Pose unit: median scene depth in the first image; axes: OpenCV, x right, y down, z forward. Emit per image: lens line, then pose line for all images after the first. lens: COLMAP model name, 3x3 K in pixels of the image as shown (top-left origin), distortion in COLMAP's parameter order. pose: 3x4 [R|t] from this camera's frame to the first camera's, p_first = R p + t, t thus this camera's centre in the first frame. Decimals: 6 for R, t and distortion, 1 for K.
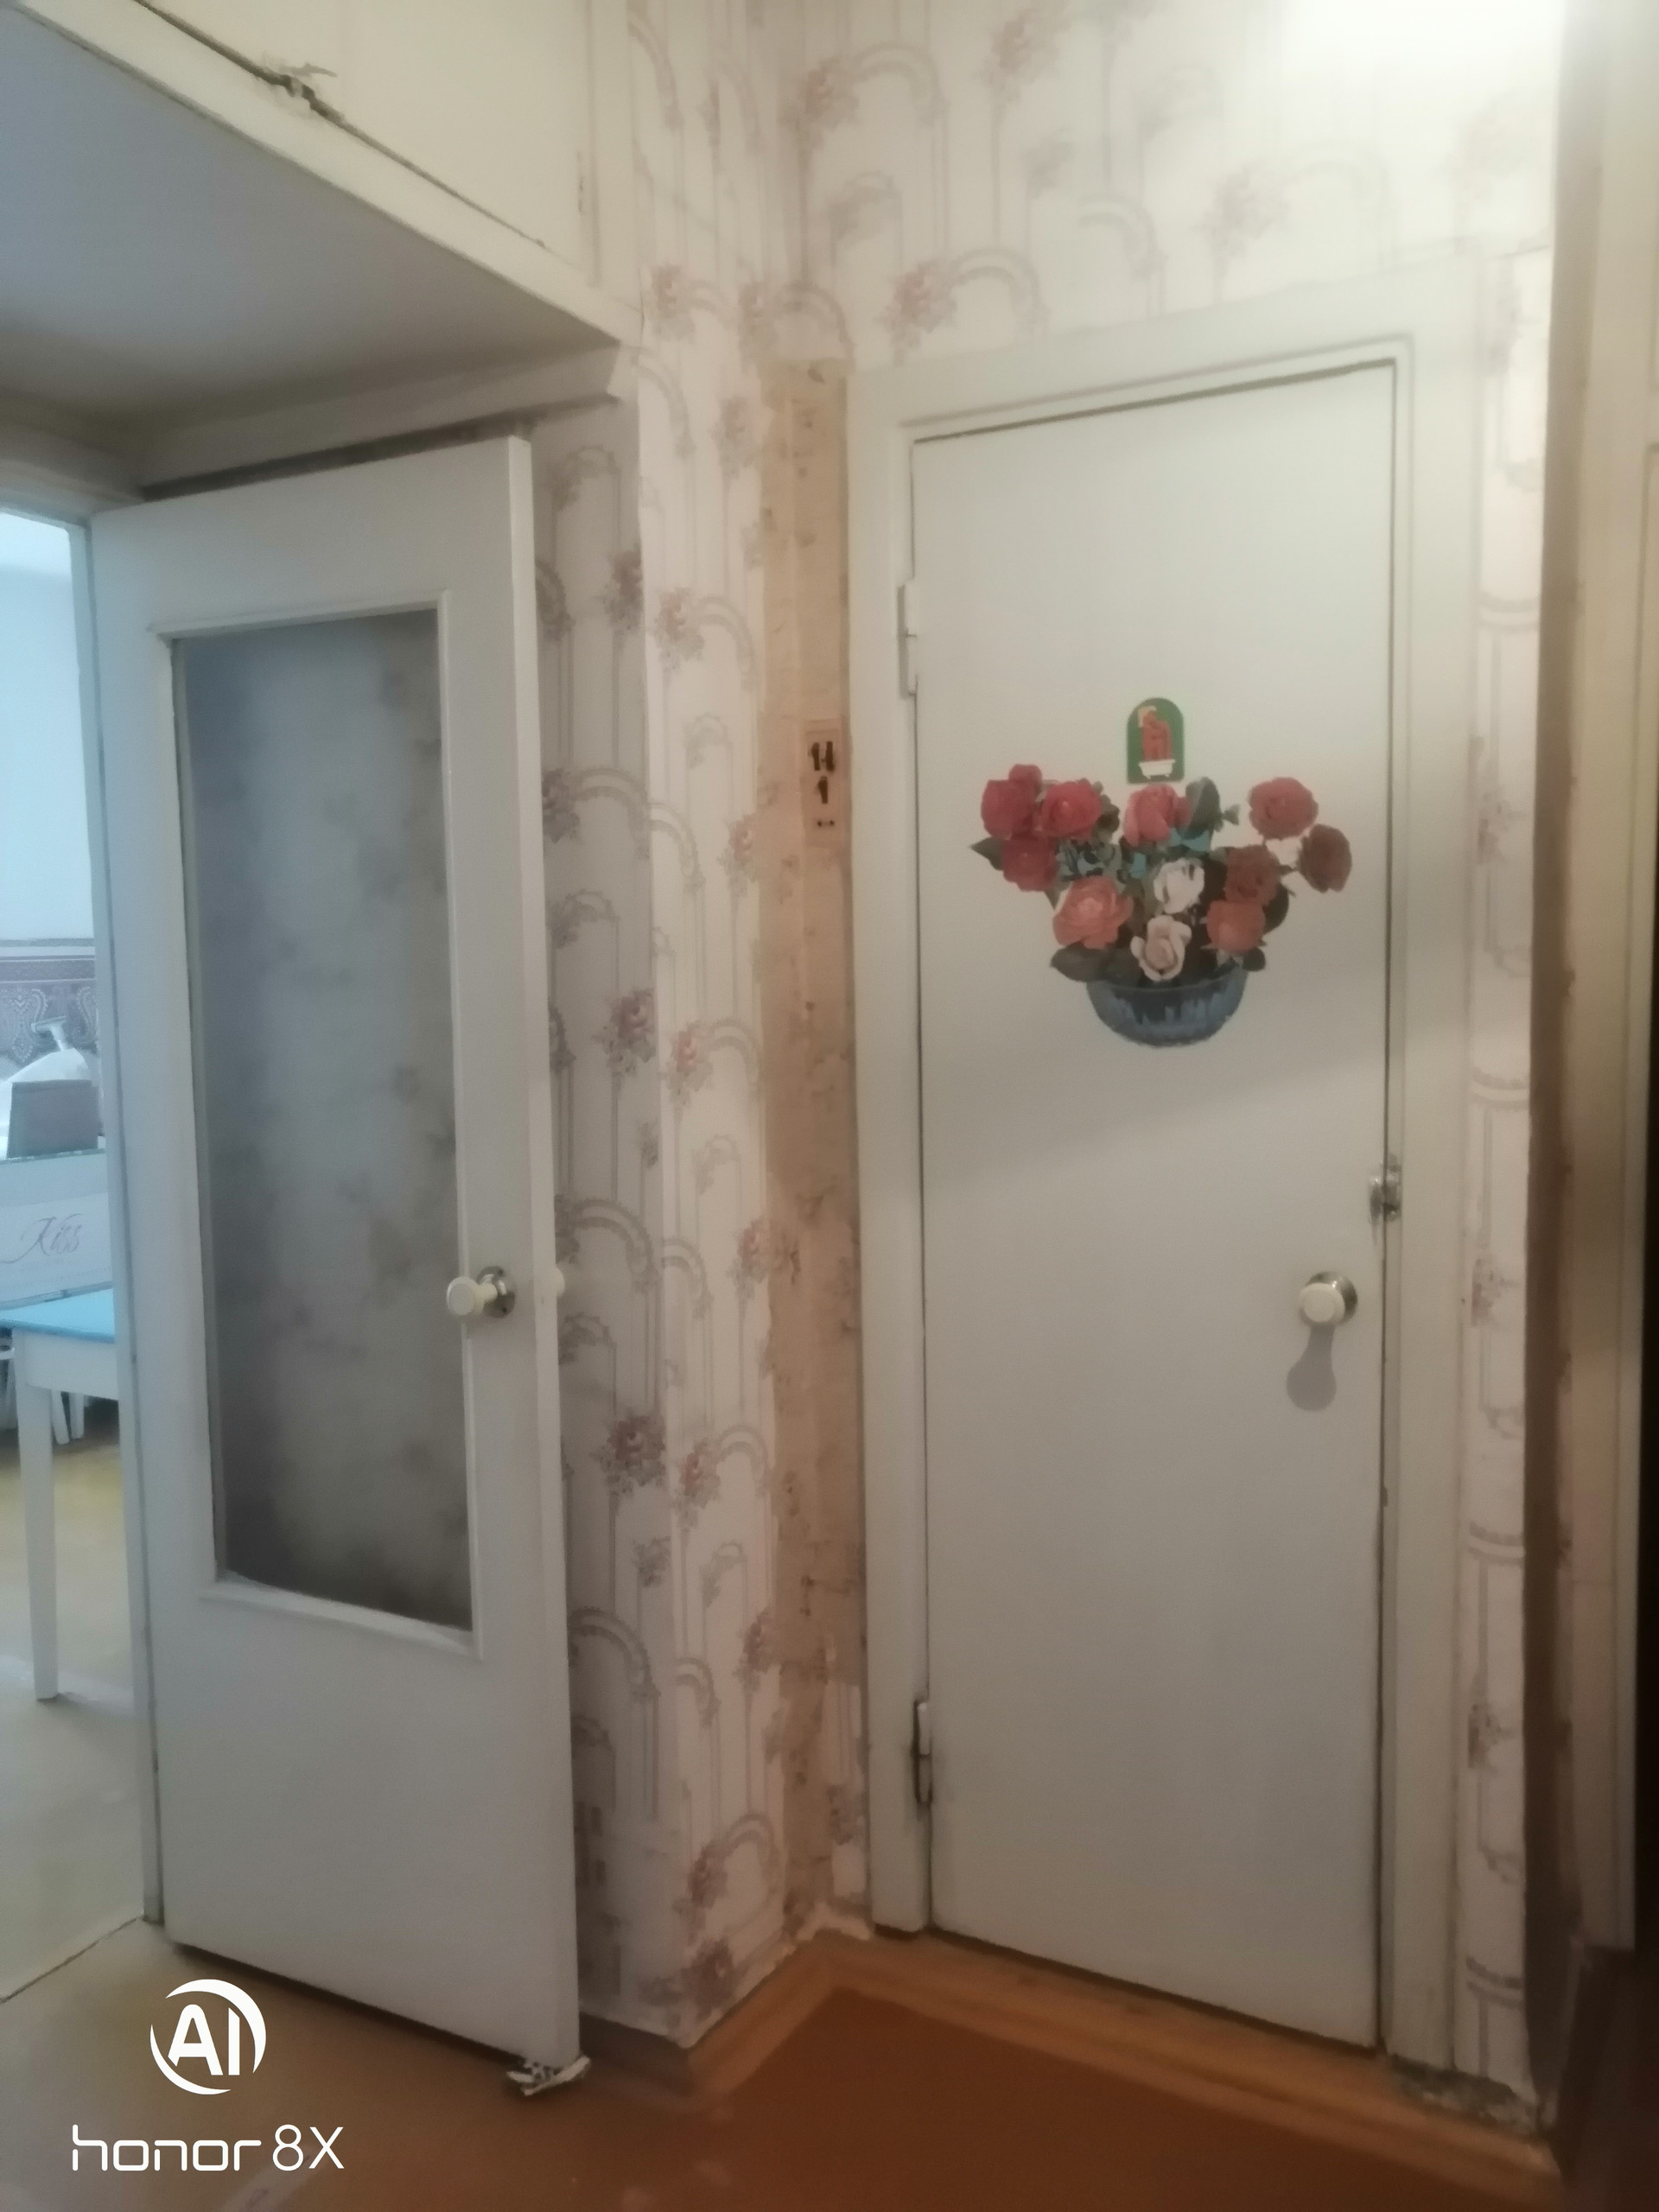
lens RADIAL K [[1686.4, 0, 829.5], [0, 1686.4, 1106.0], [0, 0, 1]] dist [-0.033492, 0.063185]
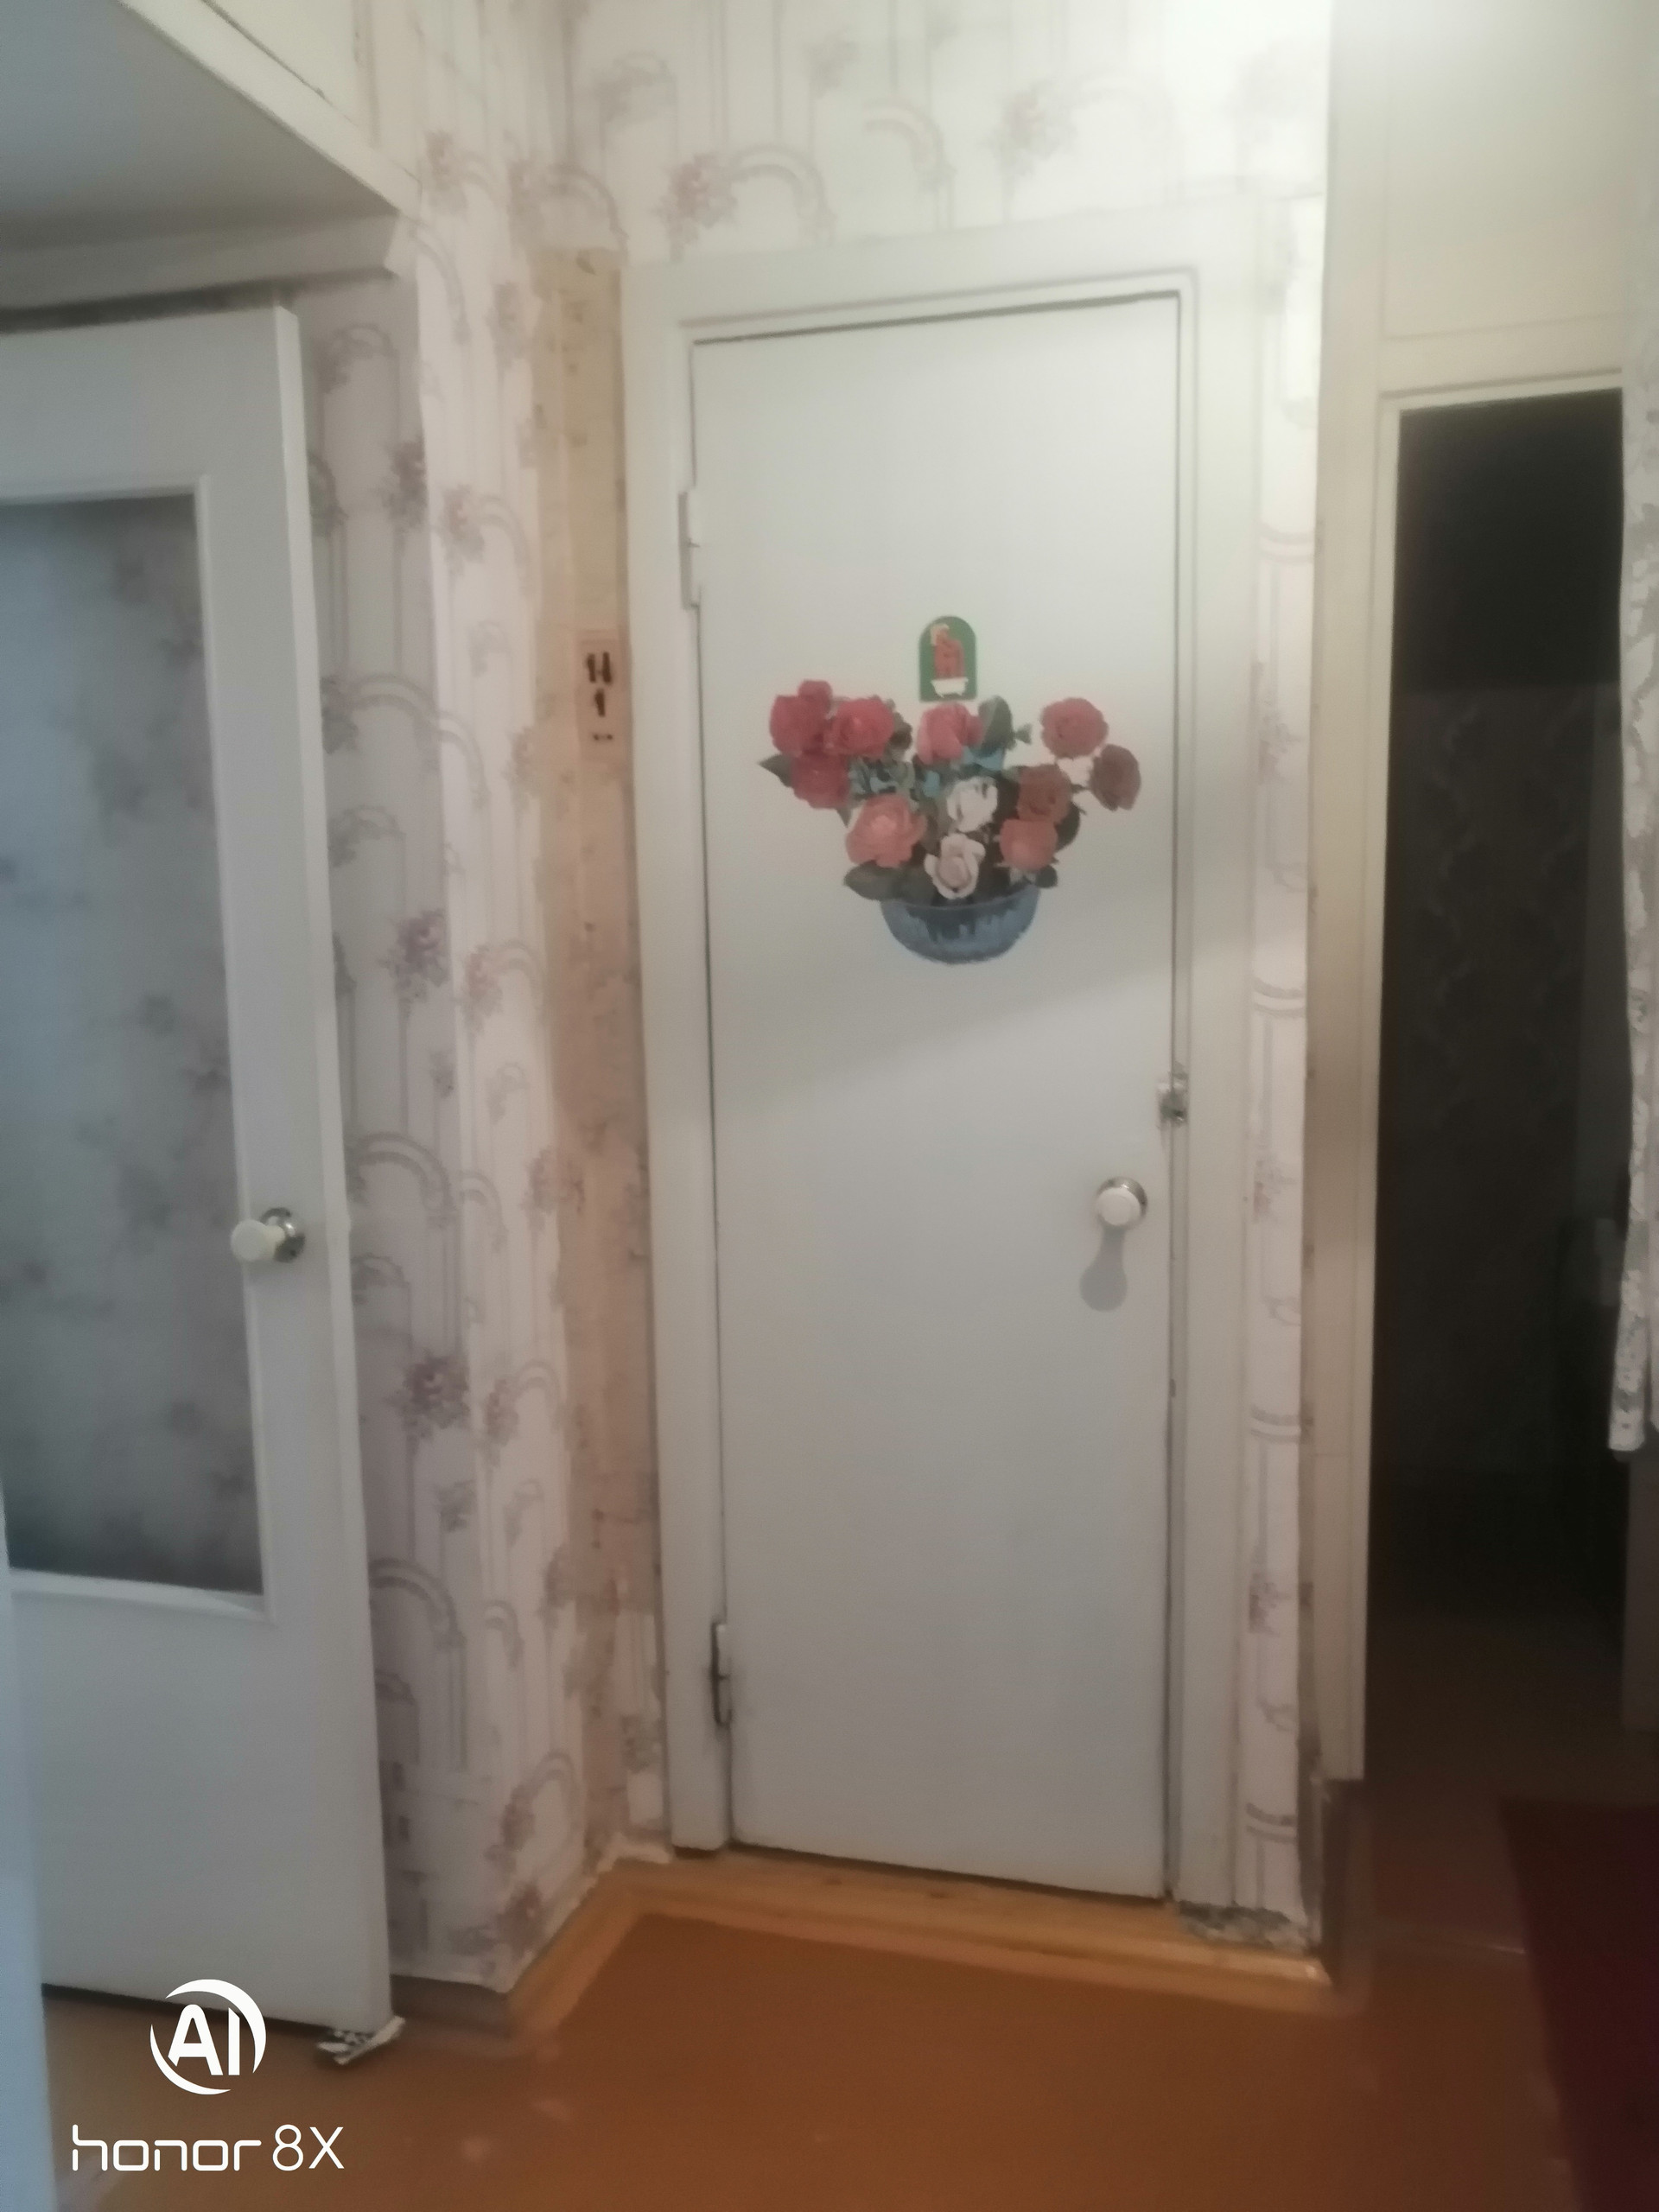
lens RADIAL K [[1702.9, 0, 829.5], [0, 1702.9, 1106.0], [0, 0, 1]] dist [-0.043176, 0.077555]
pose [[0.975597, -0.031555, 0.217291, -0.101289], [0.022526, 0.998782, 0.043905, 0.003889], [-0.218411, -0.037939, 0.975119, 0.012666]]
